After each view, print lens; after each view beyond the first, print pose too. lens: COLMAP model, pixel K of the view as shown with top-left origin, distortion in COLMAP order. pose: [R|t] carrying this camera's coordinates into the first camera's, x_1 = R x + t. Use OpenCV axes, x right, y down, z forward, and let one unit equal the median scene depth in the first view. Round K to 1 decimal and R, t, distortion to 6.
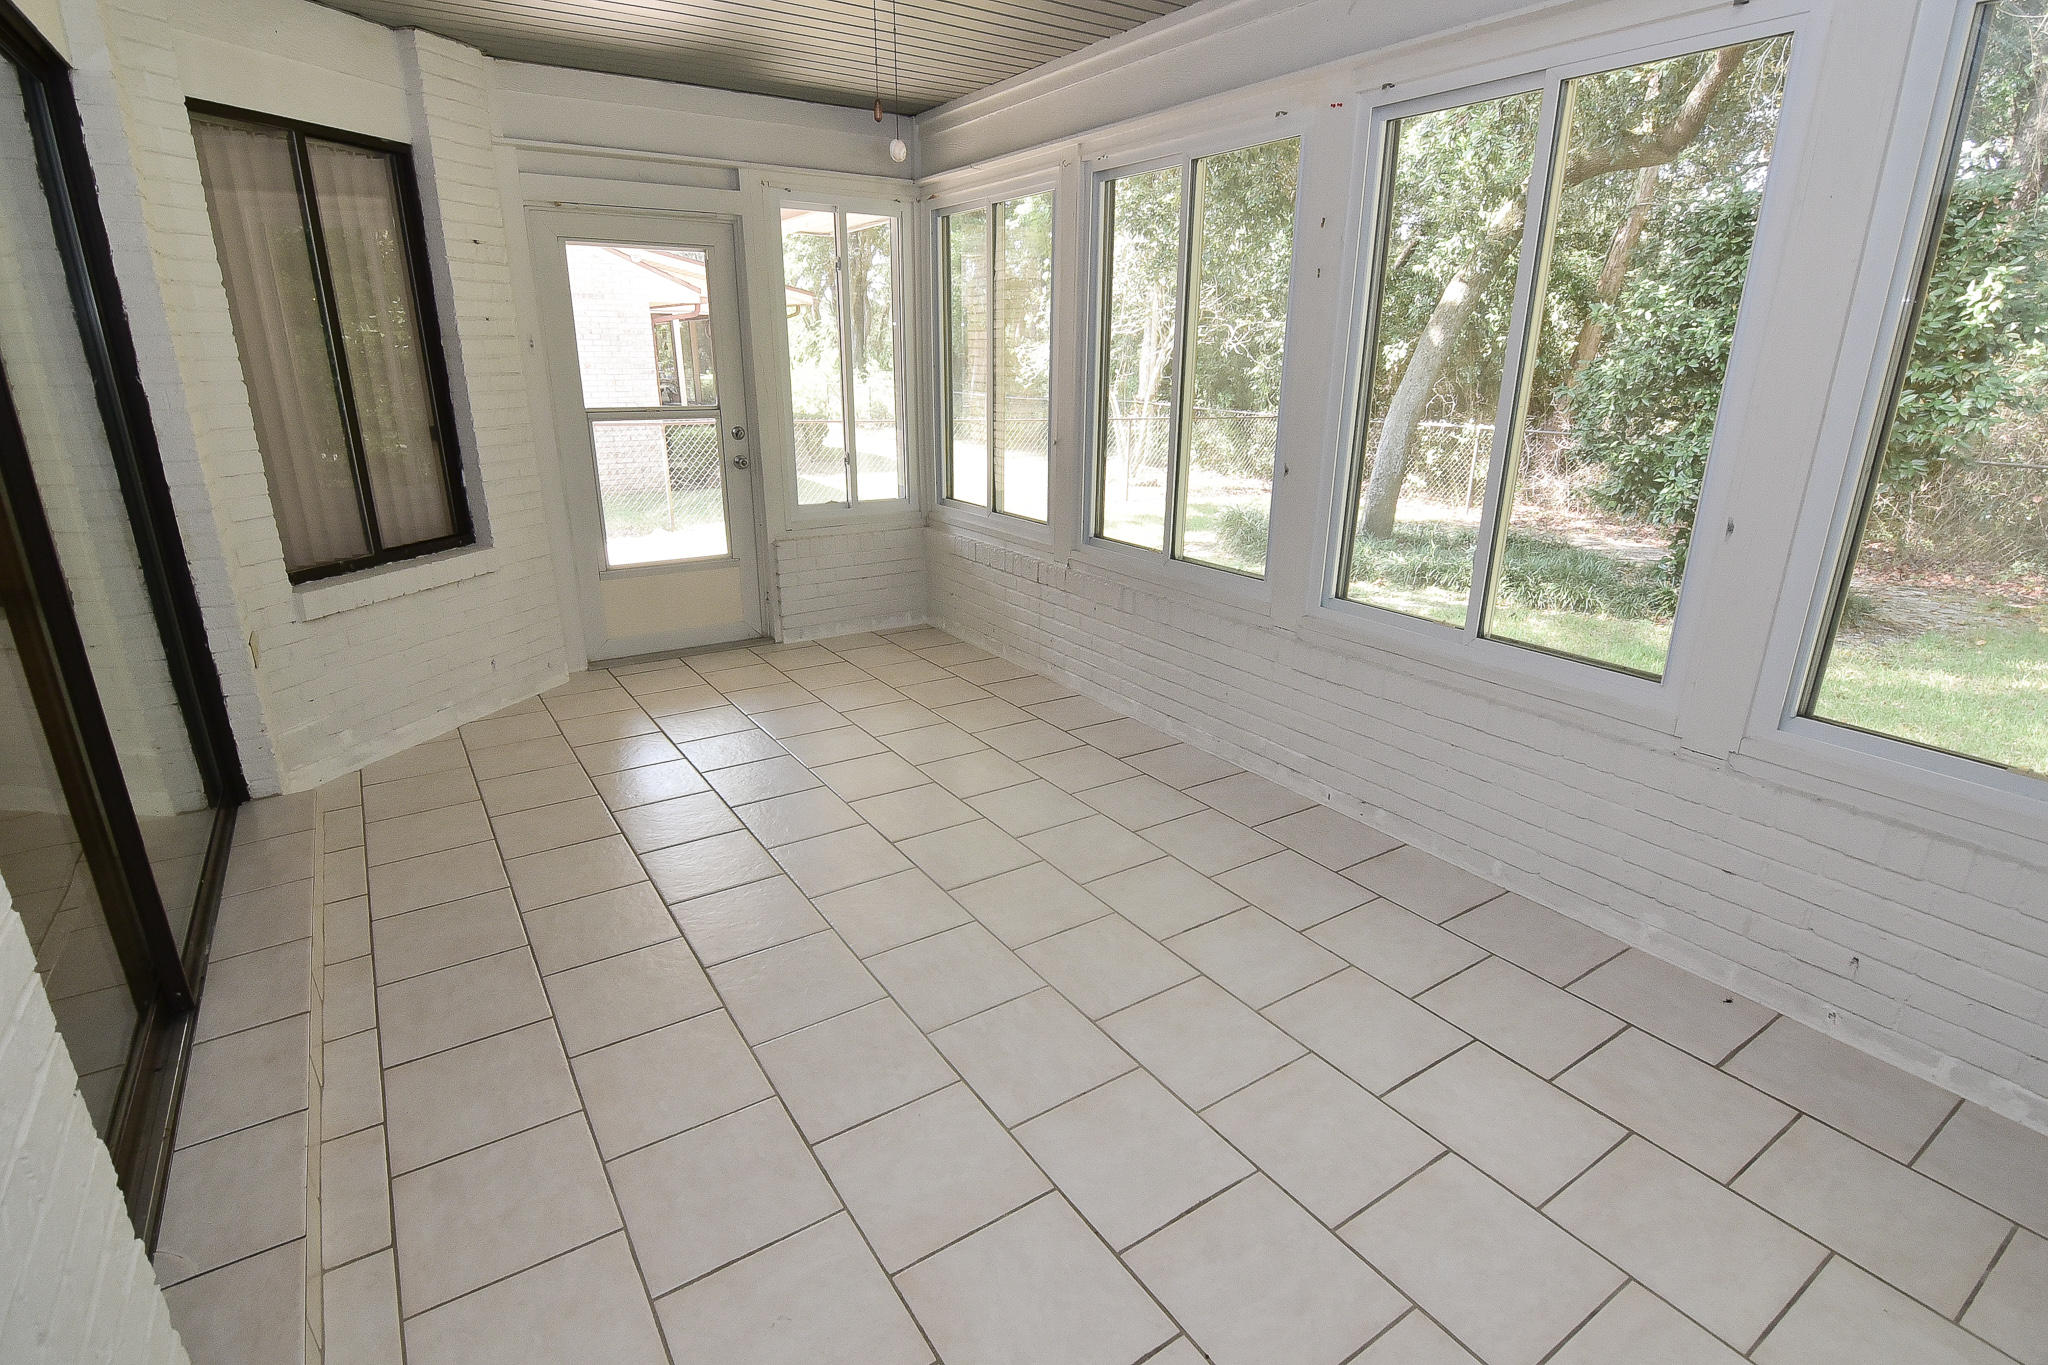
lens RADIAL K [[993.0, 0, 1016.3], [0, 993.0, 681.9], [0, 0, 1]] dist [-0.009789, -0.007697]
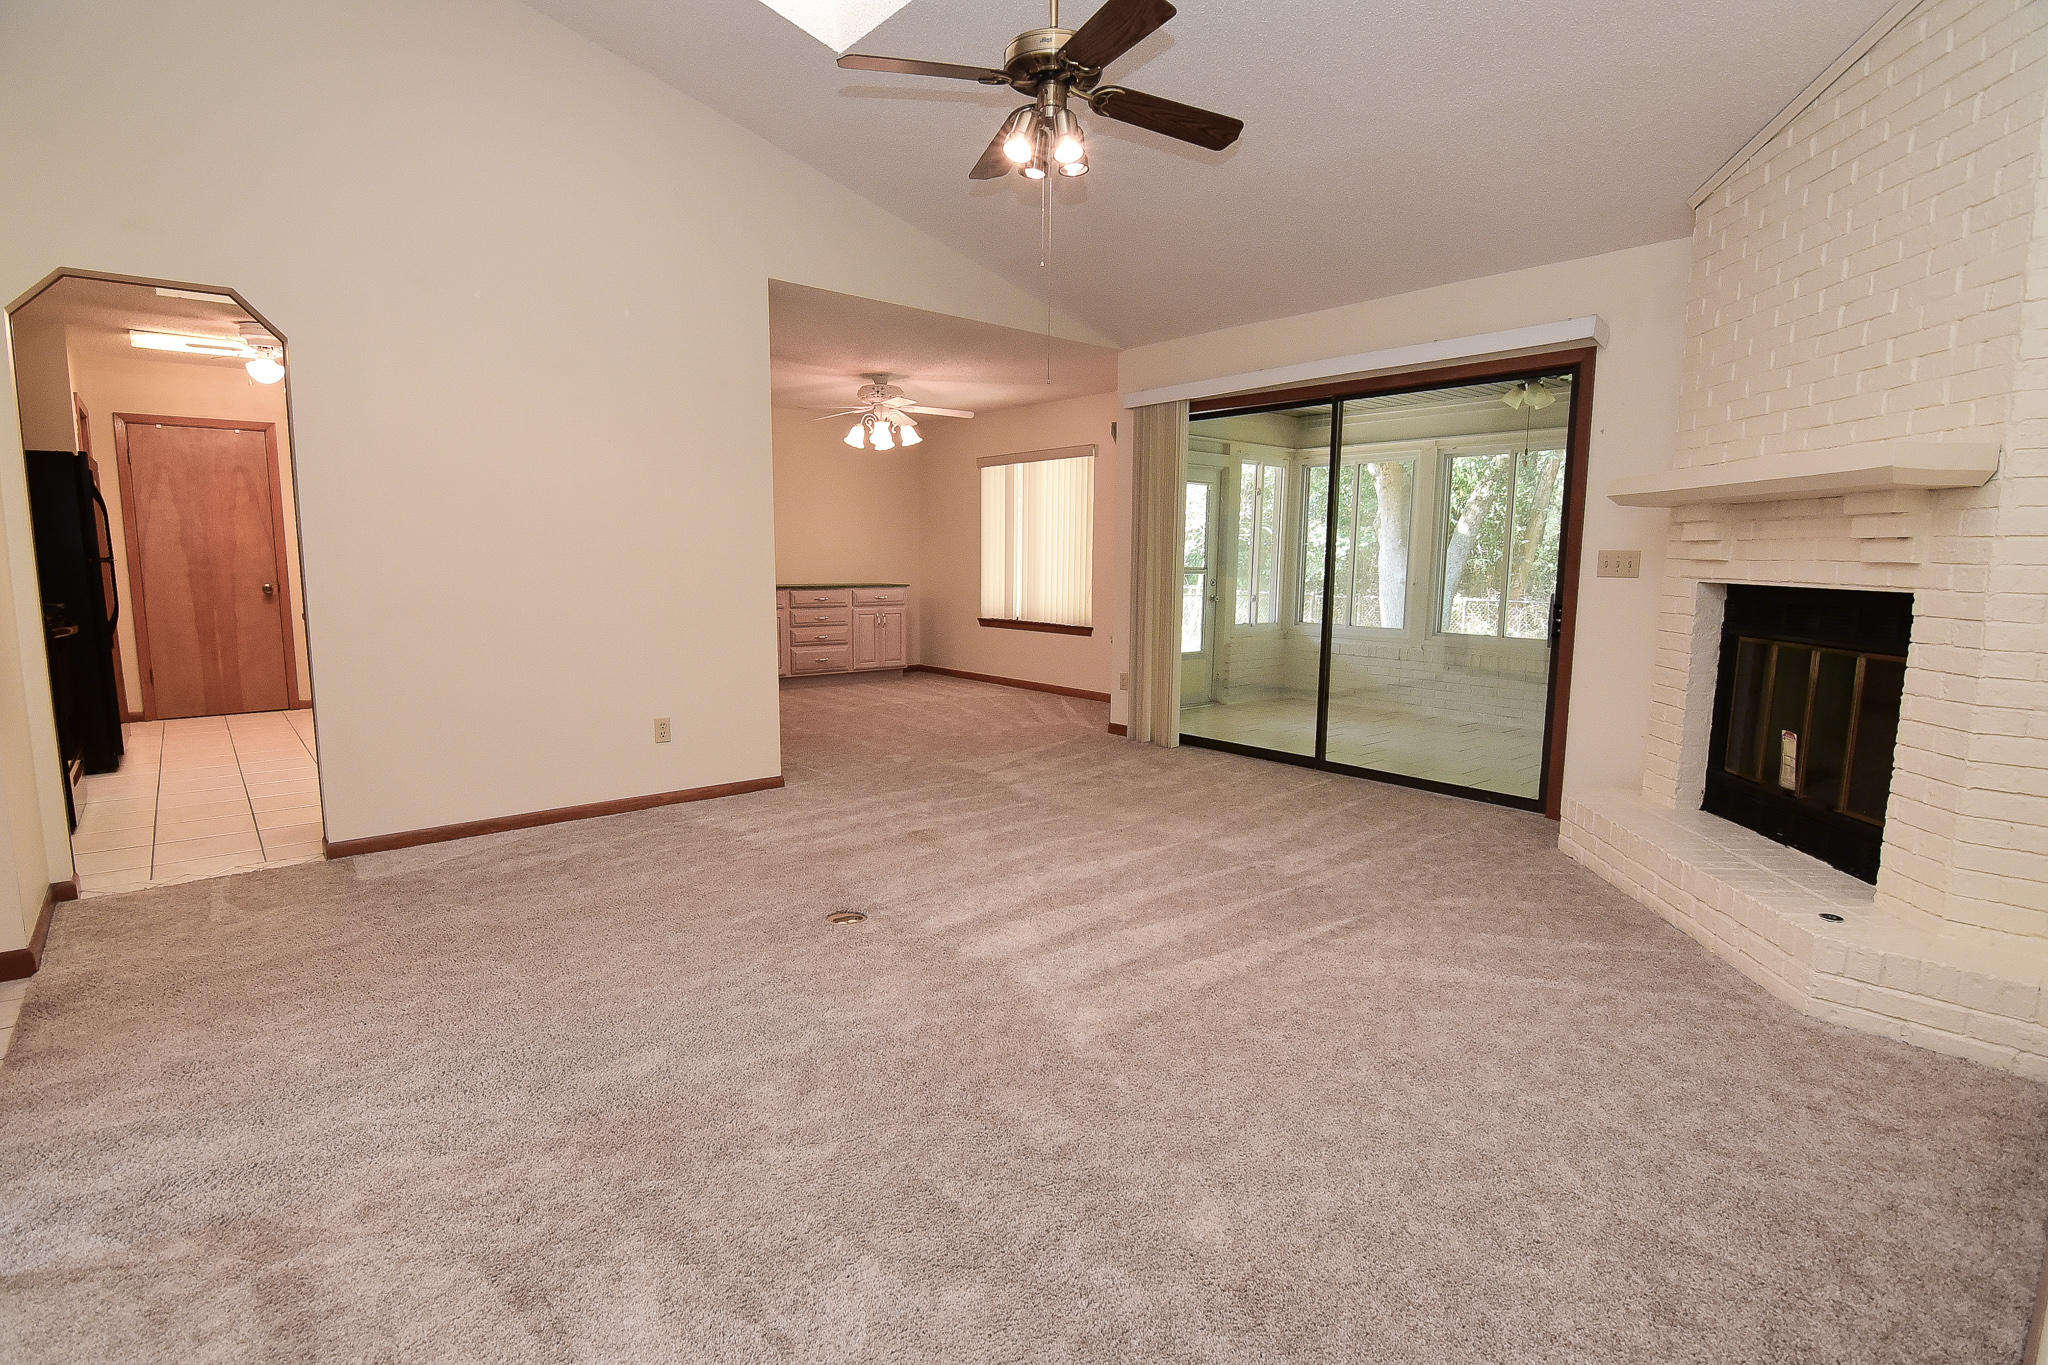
lens RADIAL K [[993.0, 0, 1020.5], [0, 993.0, 689.4], [0, 0, 1]] dist [-0.009789, -0.007697]
pose [[0.991677, -0.016573, 0.127682, -0.882850], [0.039015, 0.983736, -0.175333, 0.240318], [-0.122700, 0.178855, 0.976194, -0.670024]]
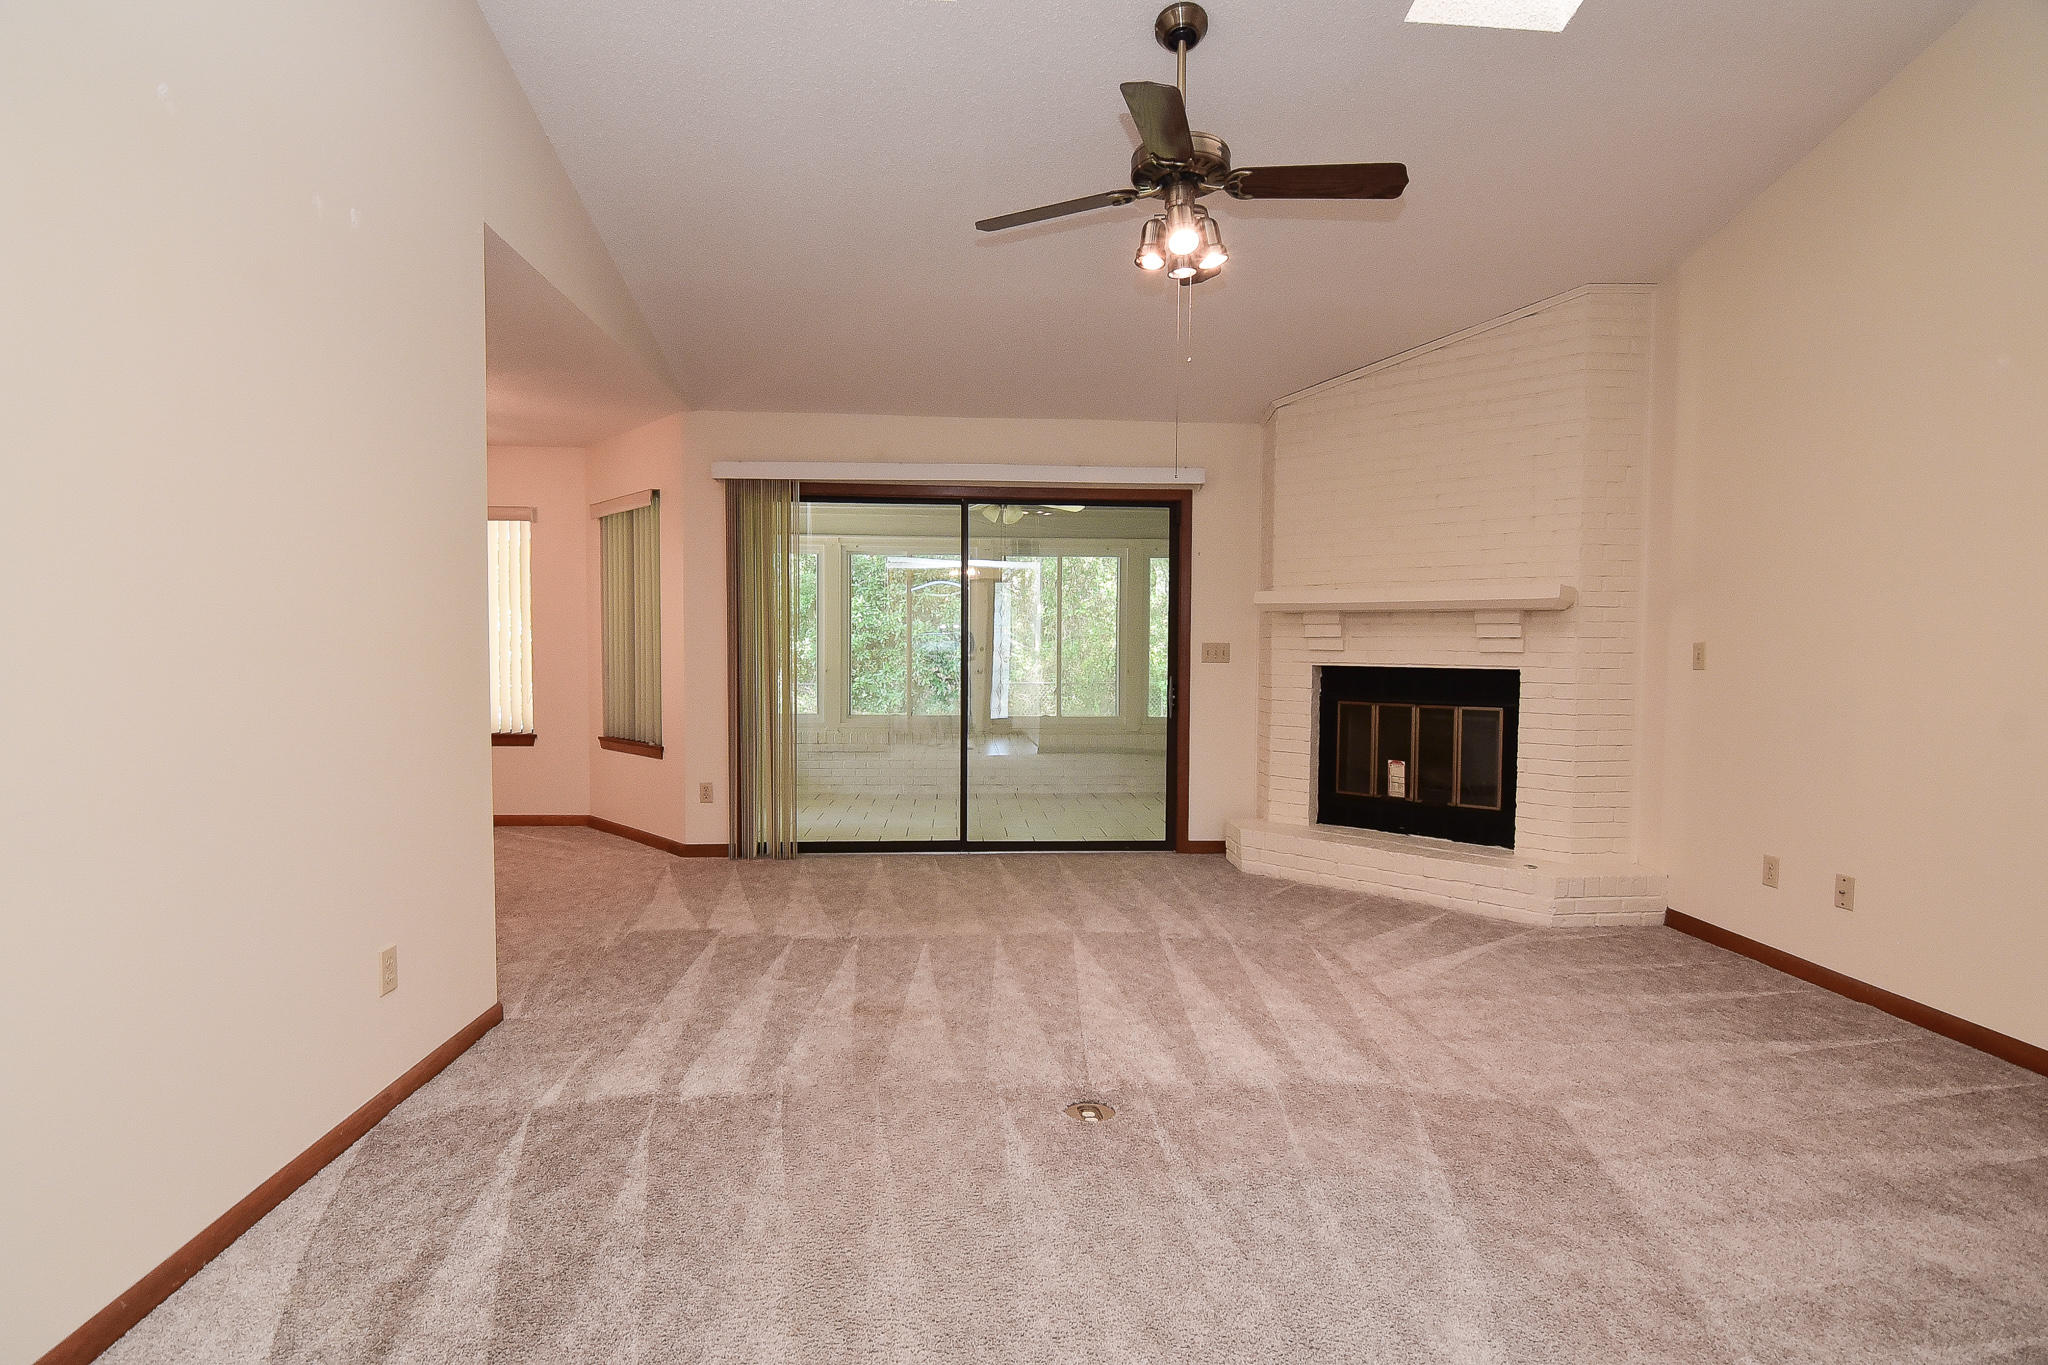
lens RADIAL K [[993.0, 0, 1023.6], [0, 993.0, 681.6], [0, 0, 1]] dist [-0.009789, -0.007697]
pose [[0.489103, -0.035961, 0.871485, -1.724973], [0.266305, 0.957598, -0.109944, 0.004336], [-0.830578, 0.285854, 0.477940, 0.013670]]
